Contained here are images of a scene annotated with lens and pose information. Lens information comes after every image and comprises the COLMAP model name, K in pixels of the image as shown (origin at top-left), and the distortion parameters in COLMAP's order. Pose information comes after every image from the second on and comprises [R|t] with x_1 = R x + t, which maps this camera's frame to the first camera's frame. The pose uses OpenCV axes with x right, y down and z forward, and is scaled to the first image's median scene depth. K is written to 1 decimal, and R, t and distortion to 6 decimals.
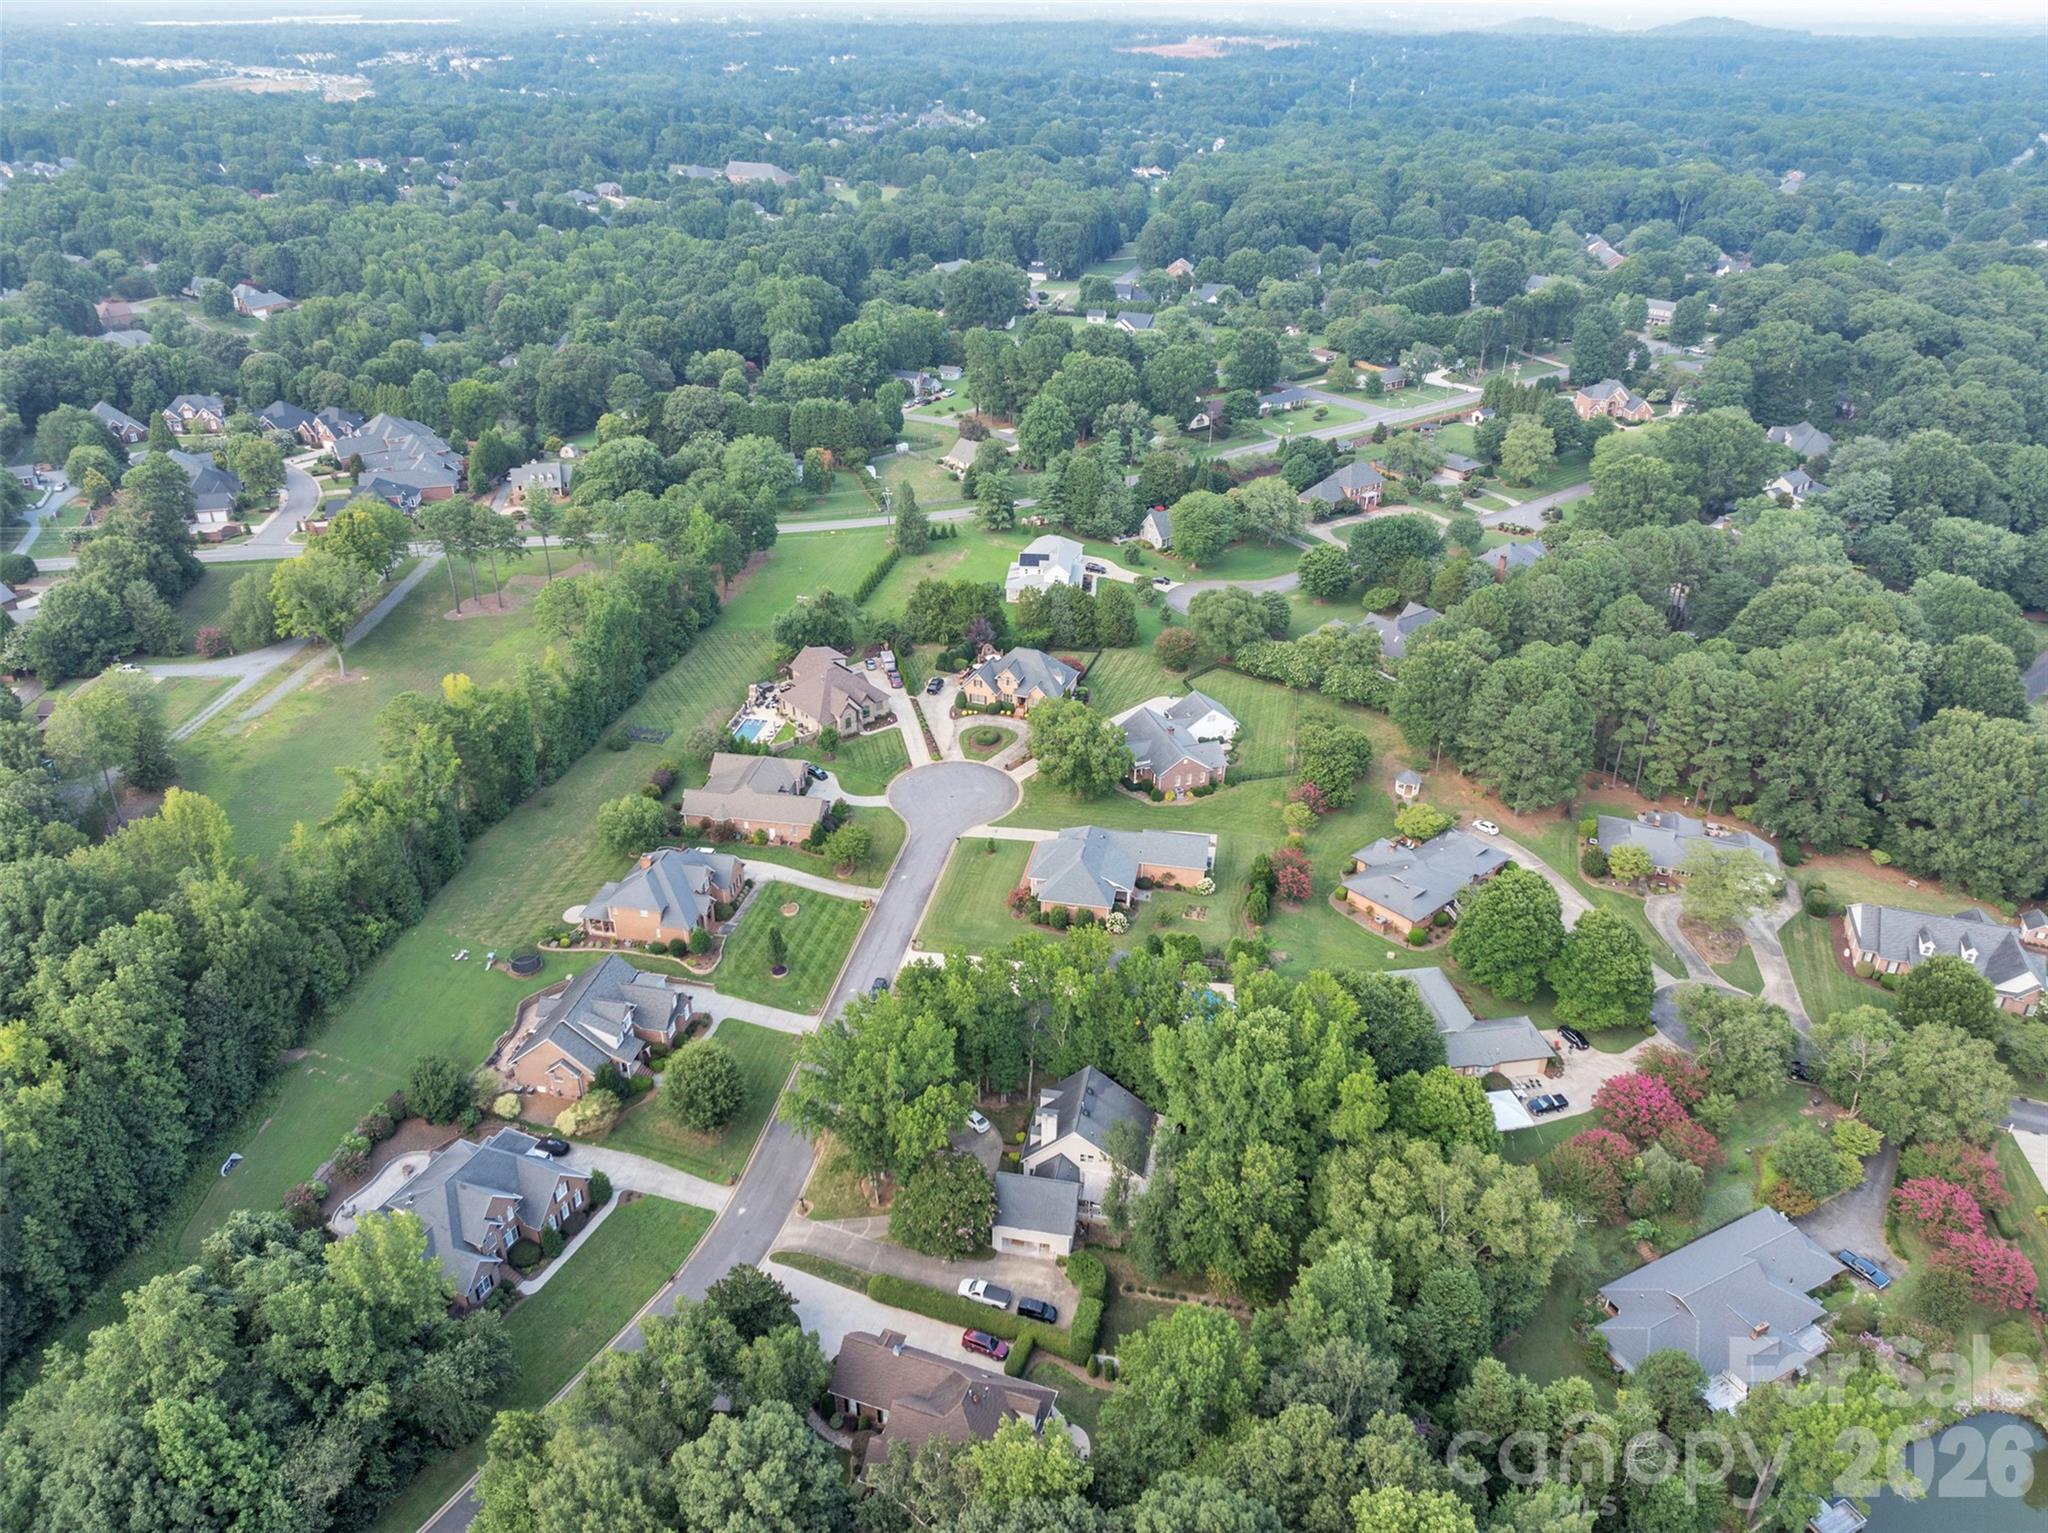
lens RADIAL K [[1468.0, 0, 1024.0], [0, 1468.0, 766.5], [0, 0, 1]] dist [-0.014290, -0.002746]
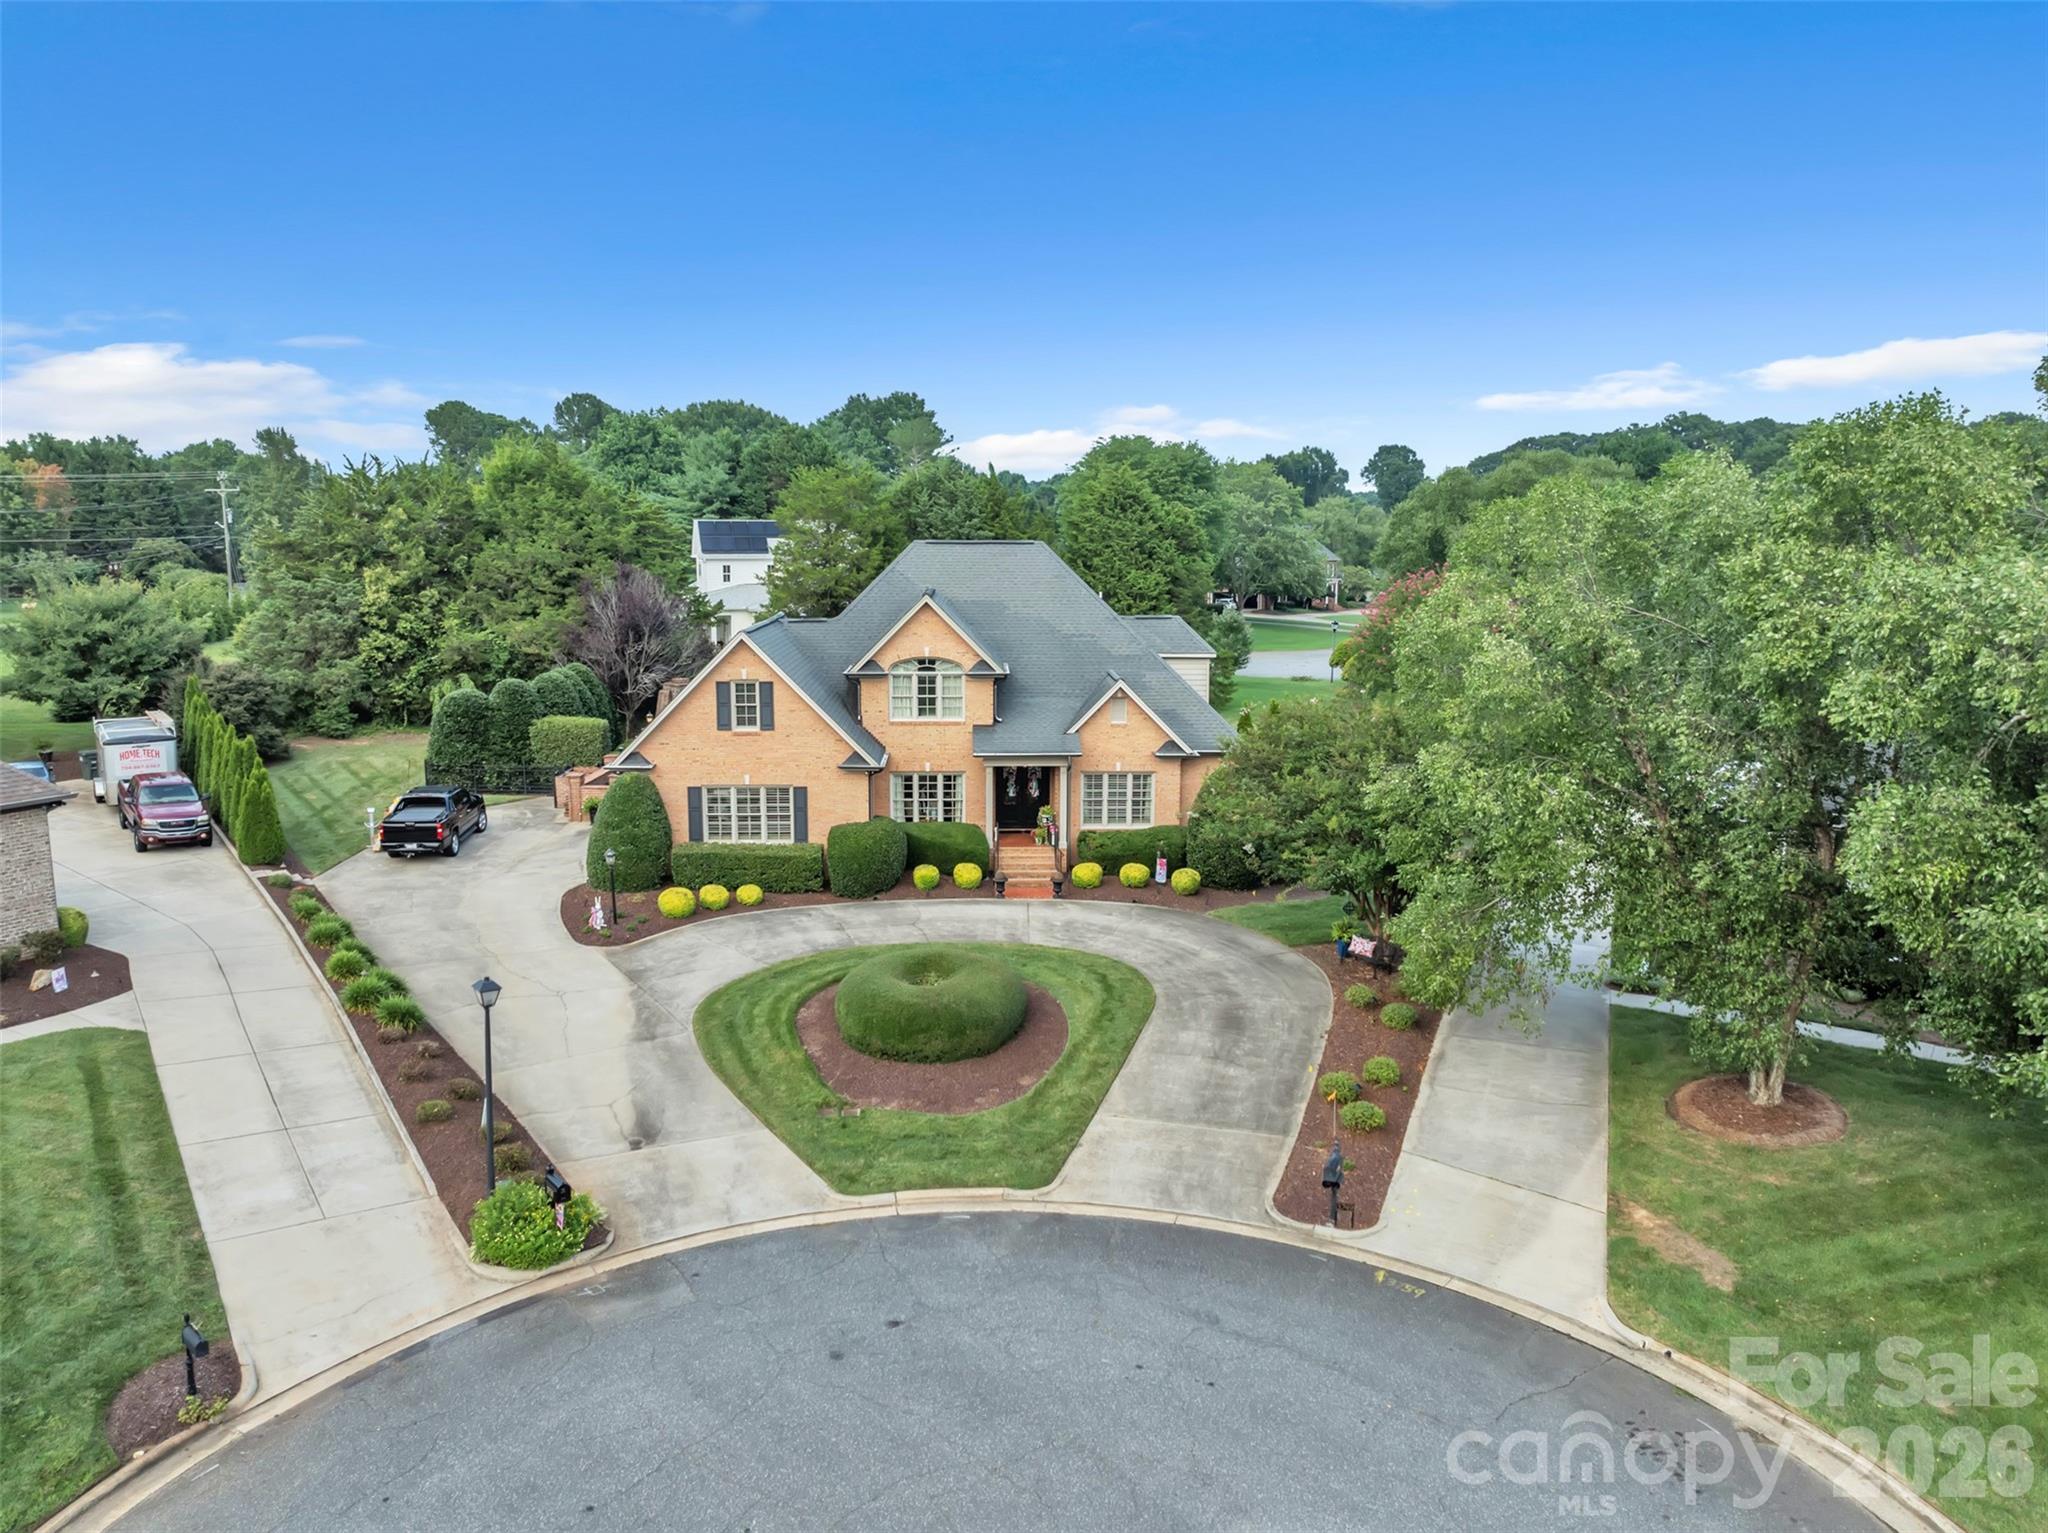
lens RADIAL K [[1468.0, 0, 1024.0], [0, 1468.0, 766.5], [0, 0, 1]] dist [-0.014290, -0.002746]
pose [[0.930838, -0.072193, 0.358230, -0.059521], [0.183593, 0.939982, -0.287625, -0.001643], [-0.315965, 0.333501, 0.888225, 0.859953]]
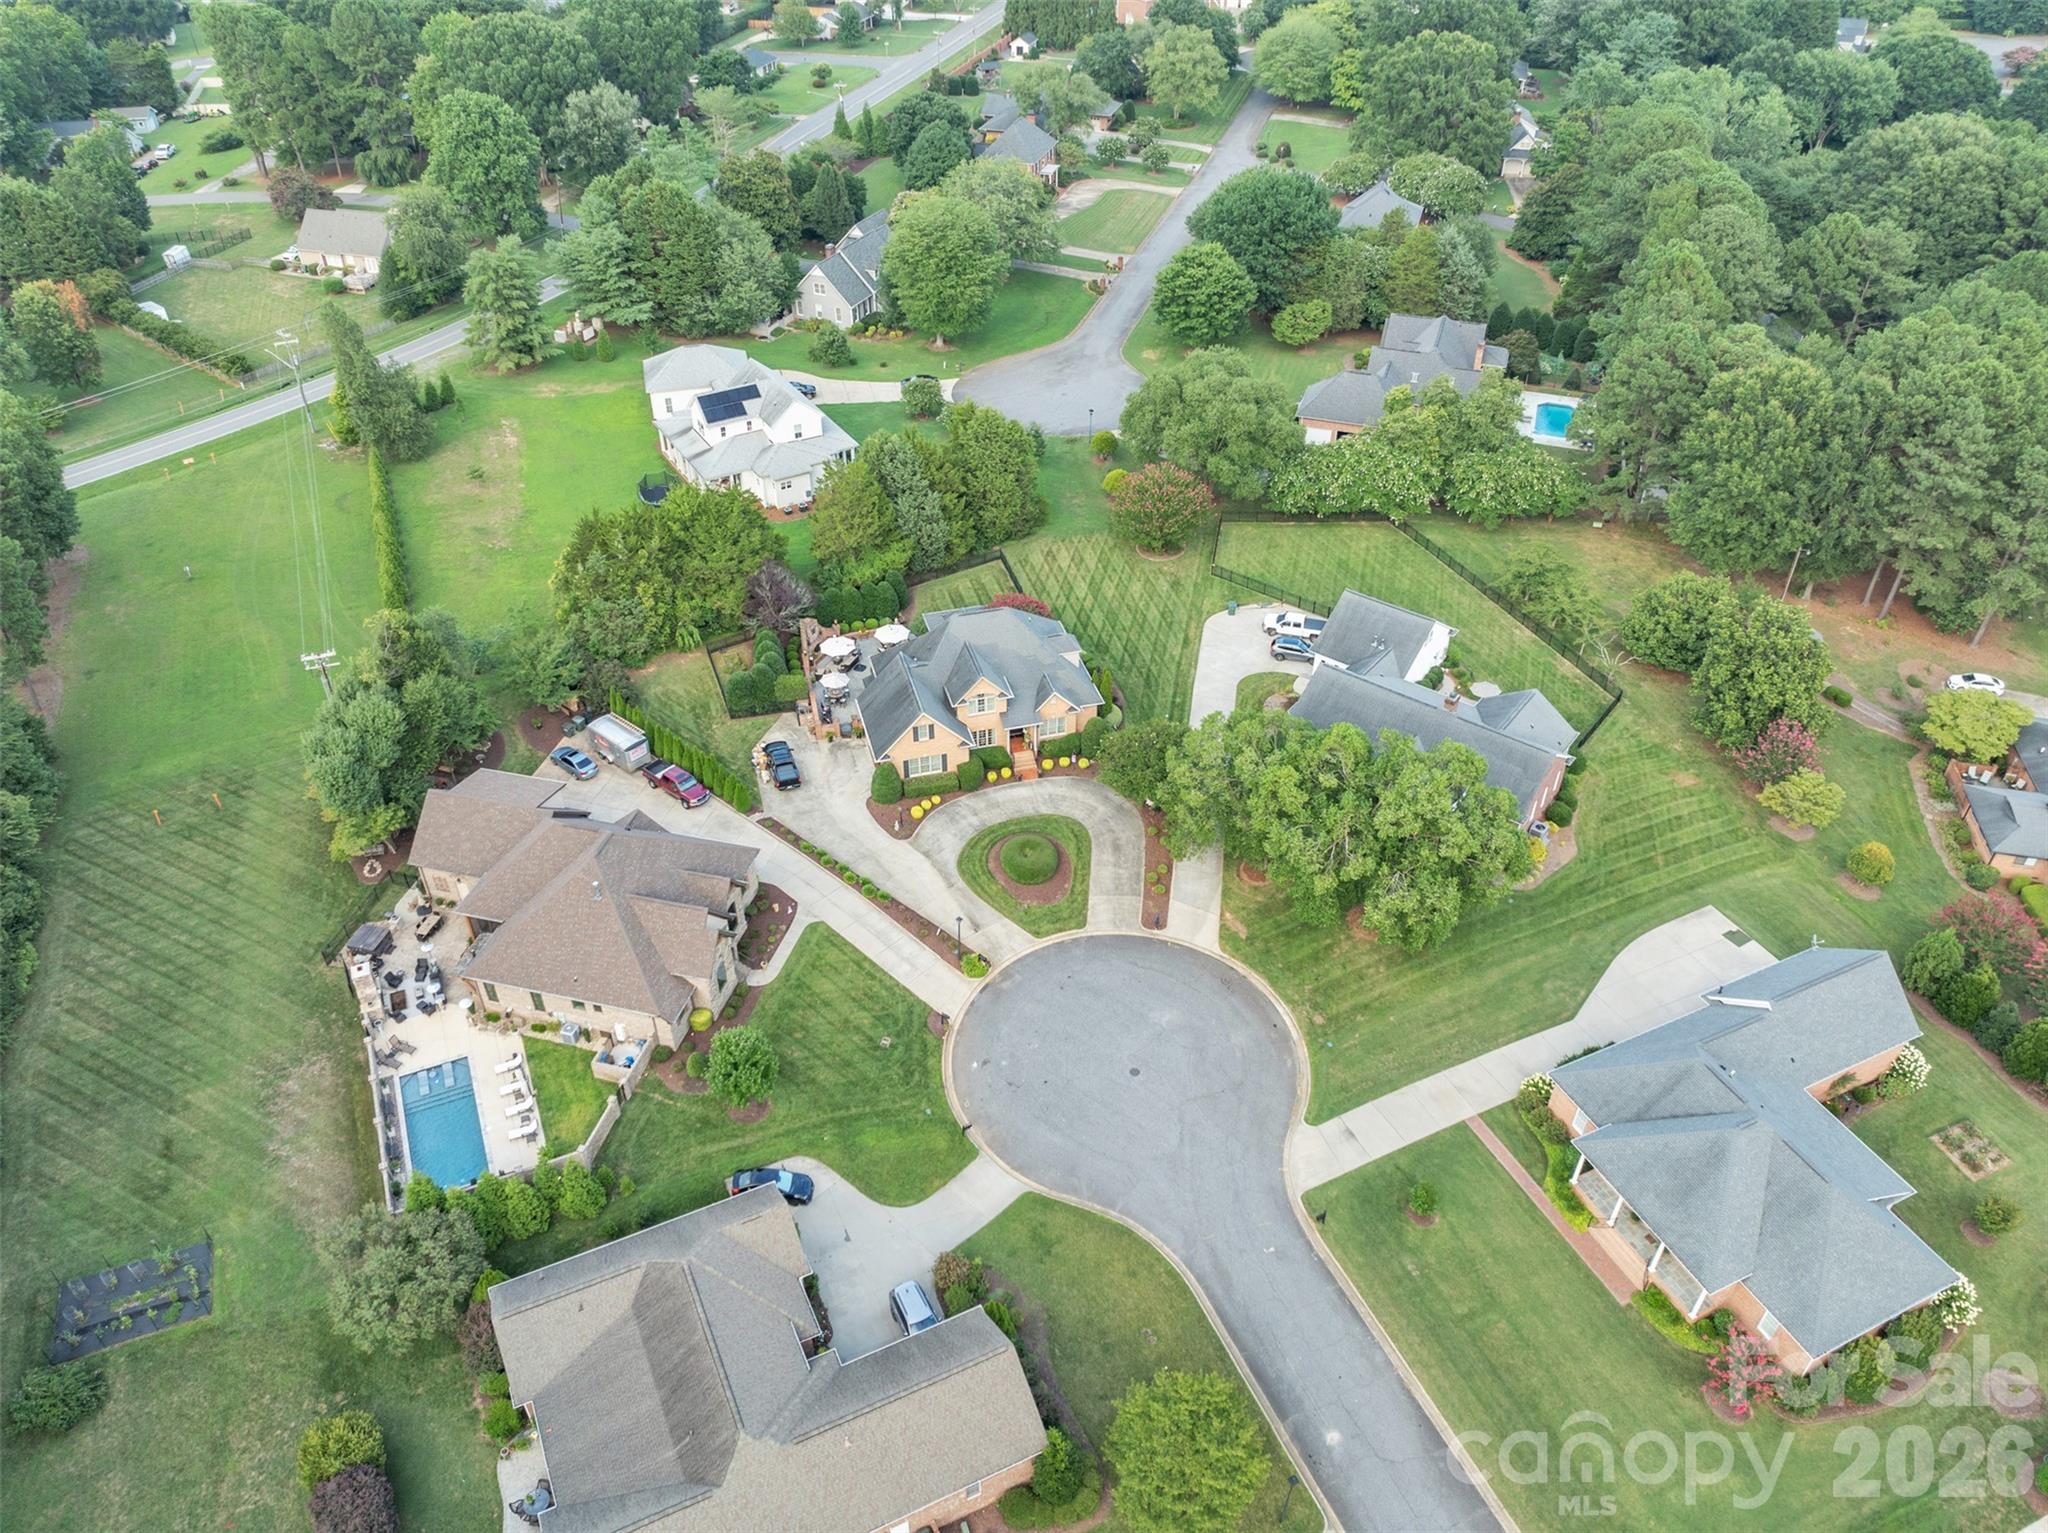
lens RADIAL K [[1477.2, 0, 1024.0], [0, 1477.2, 766.5], [0, 0, 1]] dist [-0.052859, 0.044482]
pose [[0.822401, -0.357291, 0.442719, -0.192593], [0.281578, 0.931823, 0.228953, -0.133383], [-0.494339, -0.063631, 0.866937, 0.634375]]
